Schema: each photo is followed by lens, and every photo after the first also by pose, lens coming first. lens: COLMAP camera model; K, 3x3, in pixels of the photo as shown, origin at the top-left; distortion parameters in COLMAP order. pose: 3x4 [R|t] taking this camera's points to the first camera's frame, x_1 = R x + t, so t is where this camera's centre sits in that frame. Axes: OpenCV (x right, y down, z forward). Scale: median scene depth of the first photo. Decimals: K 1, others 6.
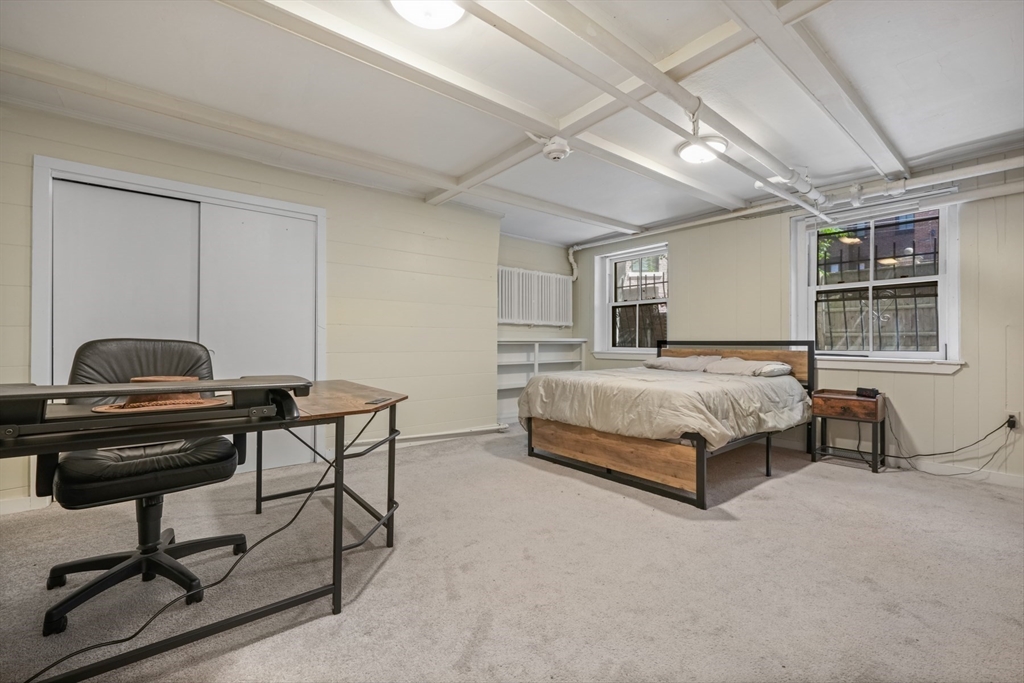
lens RADIAL K [[420.6, 0, 508.3], [0, 420.6, 341.2], [0, 0, 1]] dist [0.000091, -0.000138]
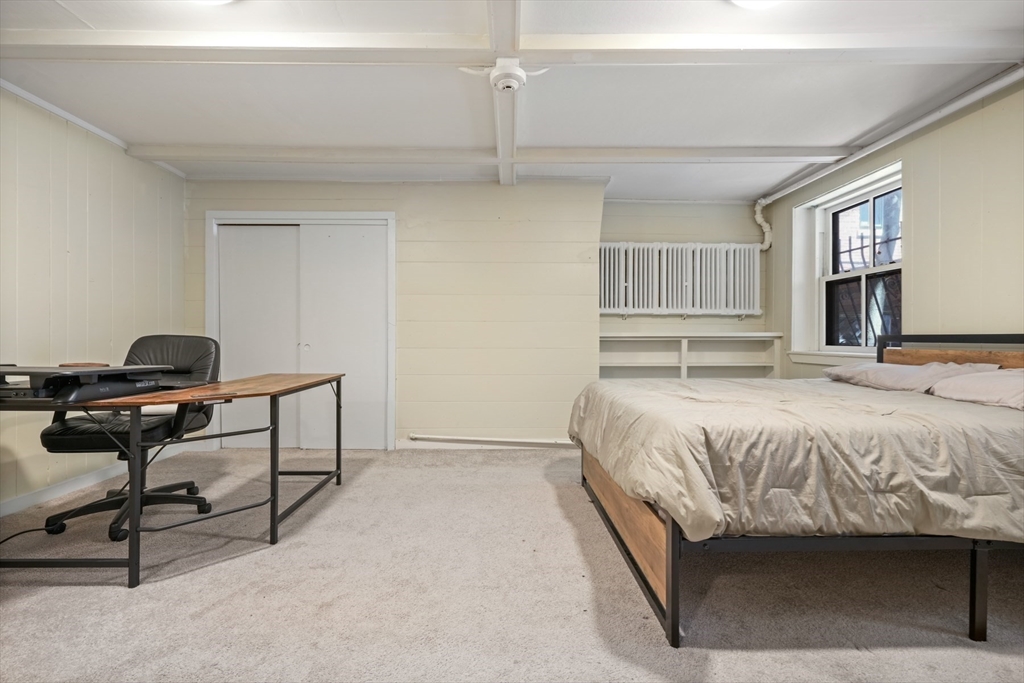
lens RADIAL K [[433.4, 0, 512.0], [0, 433.4, 341.5], [0, 0, 1]] dist [-0.001190, -0.000244]
pose [[0.795442, 0.002781, -0.606023, 0.339282], [0.002148, 0.999970, 0.007408, 0.002674], [0.606025, -0.007194, 0.795413, 0.231395]]
